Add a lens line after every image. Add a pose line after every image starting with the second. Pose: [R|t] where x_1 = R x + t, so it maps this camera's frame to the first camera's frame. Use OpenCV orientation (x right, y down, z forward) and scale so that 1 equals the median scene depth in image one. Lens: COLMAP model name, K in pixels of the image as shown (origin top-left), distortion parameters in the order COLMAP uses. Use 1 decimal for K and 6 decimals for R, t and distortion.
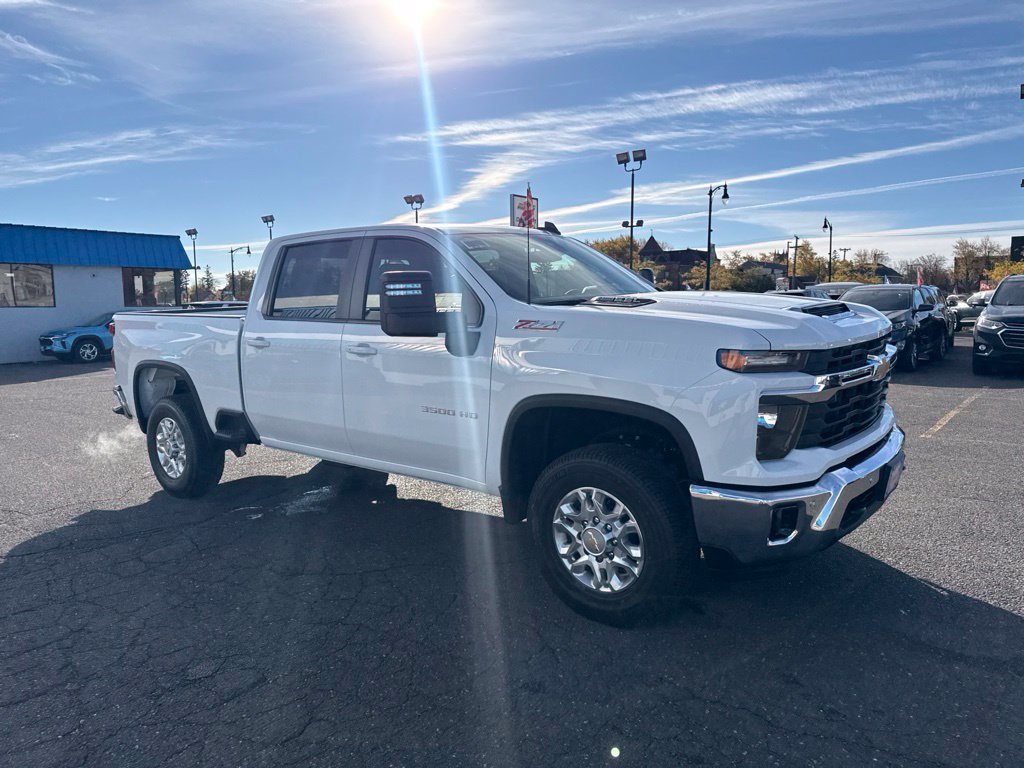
lens RADIAL K [[718.2, 0, 518.8], [0, 718.2, 385.0], [0, 0, 1]] dist [0.039636, -0.044728]
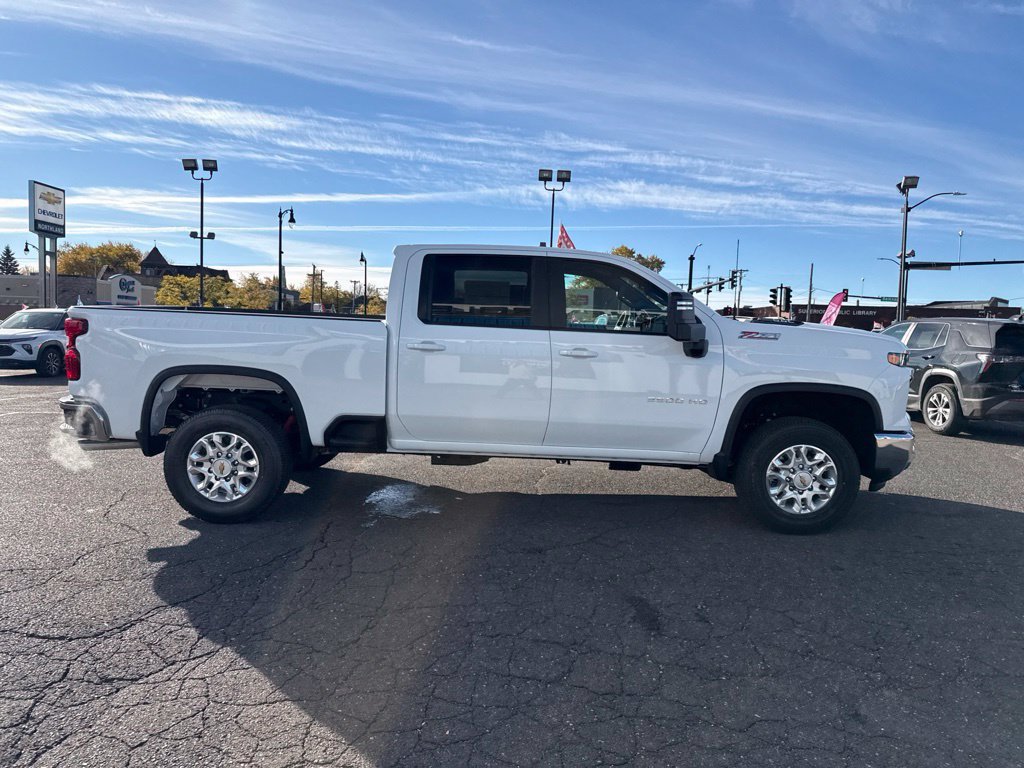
lens RADIAL K [[718.2, 0, 517.6], [0, 718.2, 383.3], [0, 0, 1]] dist [0.039636, -0.044728]
pose [[0.776801, -0.007883, 0.629696, -0.740659], [0.029849, 0.999259, -0.024313, 0.018844], [-0.629038, 0.037683, 0.776461, 0.106916]]
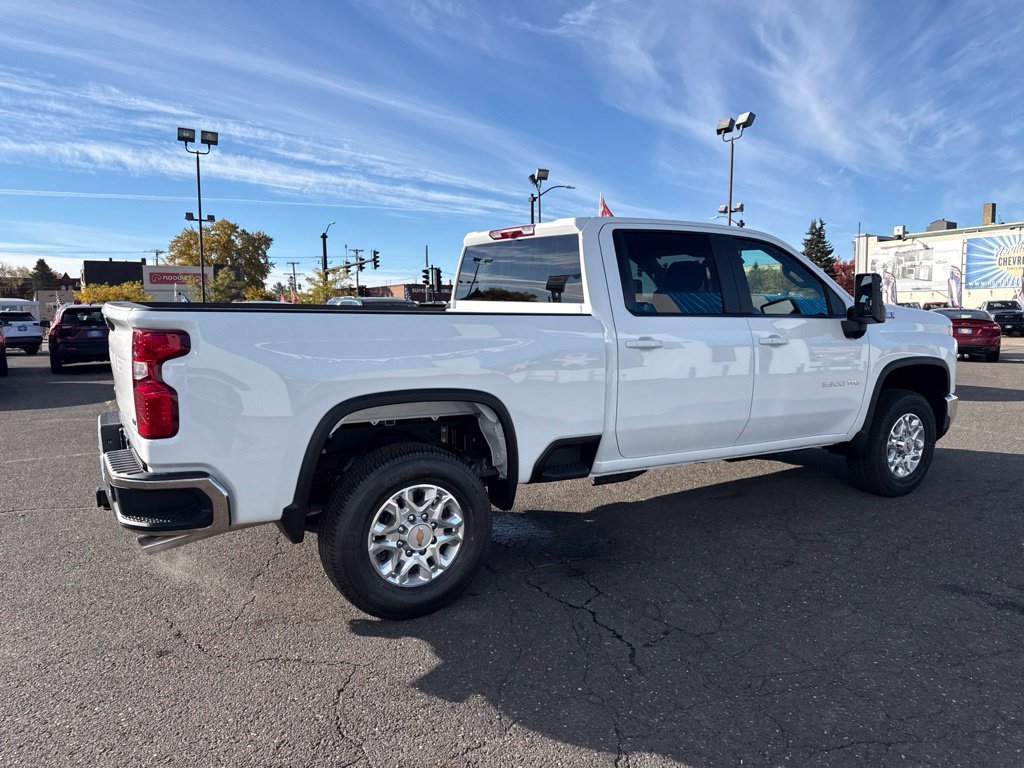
lens RADIAL K [[718.2, 0, 517.5], [0, 718.2, 390.8], [0, 0, 1]] dist [0.039636, -0.044728]
pose [[0.338719, -0.085393, 0.937005, -0.981624], [0.107093, 0.992900, 0.051774, -0.051068], [-0.934773, 0.082809, 0.345459, 0.705159]]
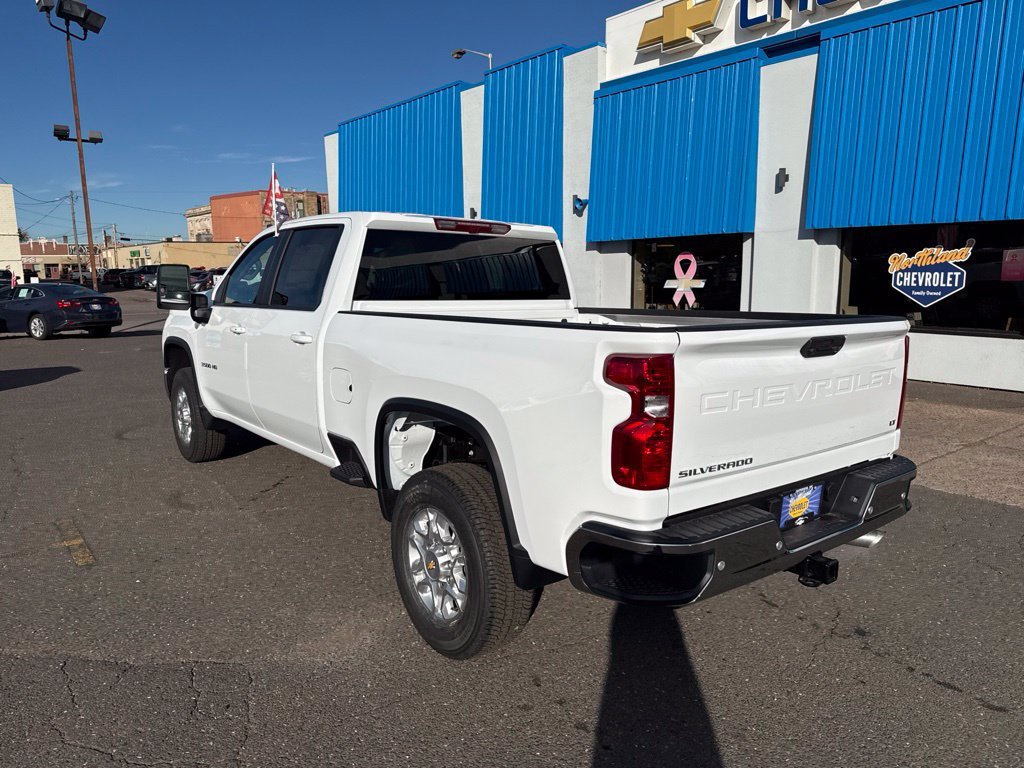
lens RADIAL K [[718.2, 0, 515.1], [0, 718.2, 398.8], [0, 0, 1]] dist [0.039636, -0.044728]
pose [[-0.974500, -0.013012, 0.224008, -0.444814], [0.052157, 0.957838, 0.282535, -0.219408], [-0.218240, 0.287014, -0.932735, 1.698566]]
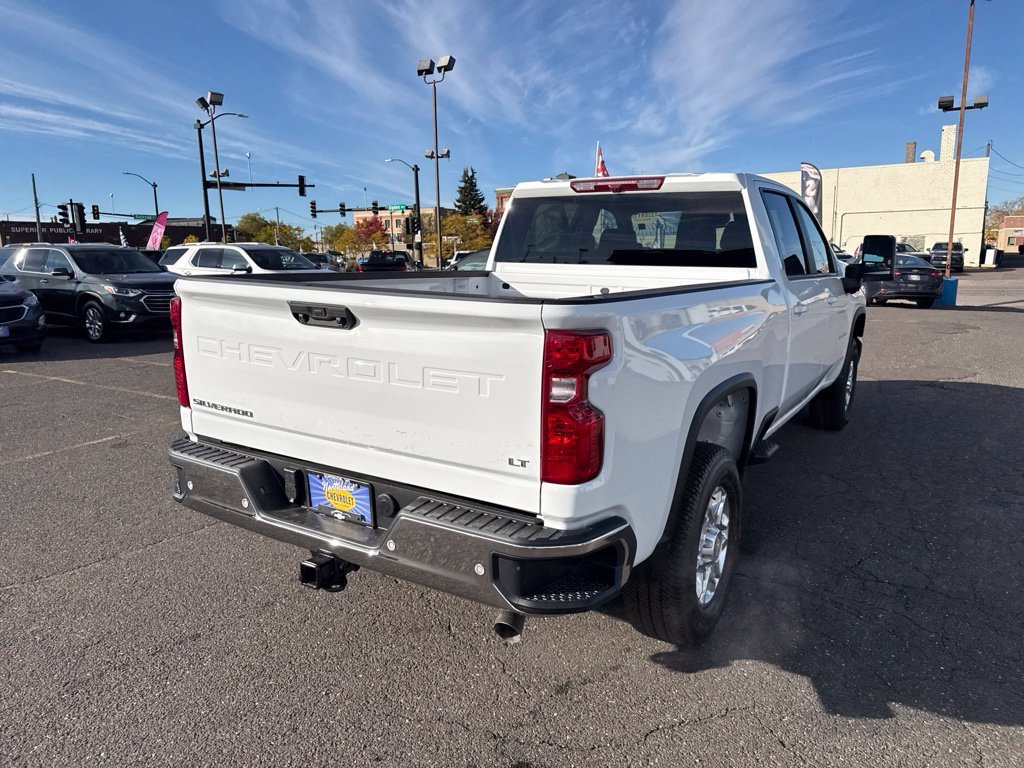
lens RADIAL K [[718.2, 0, 516.9], [0, 718.2, 394.2], [0, 0, 1]] dist [0.039636, -0.044728]
pose [[-0.125222, -0.171743, 0.977151, -0.934047], [0.127794, 0.973906, 0.187550, -0.129076], [-0.983864, 0.148359, -0.100006, 1.160015]]
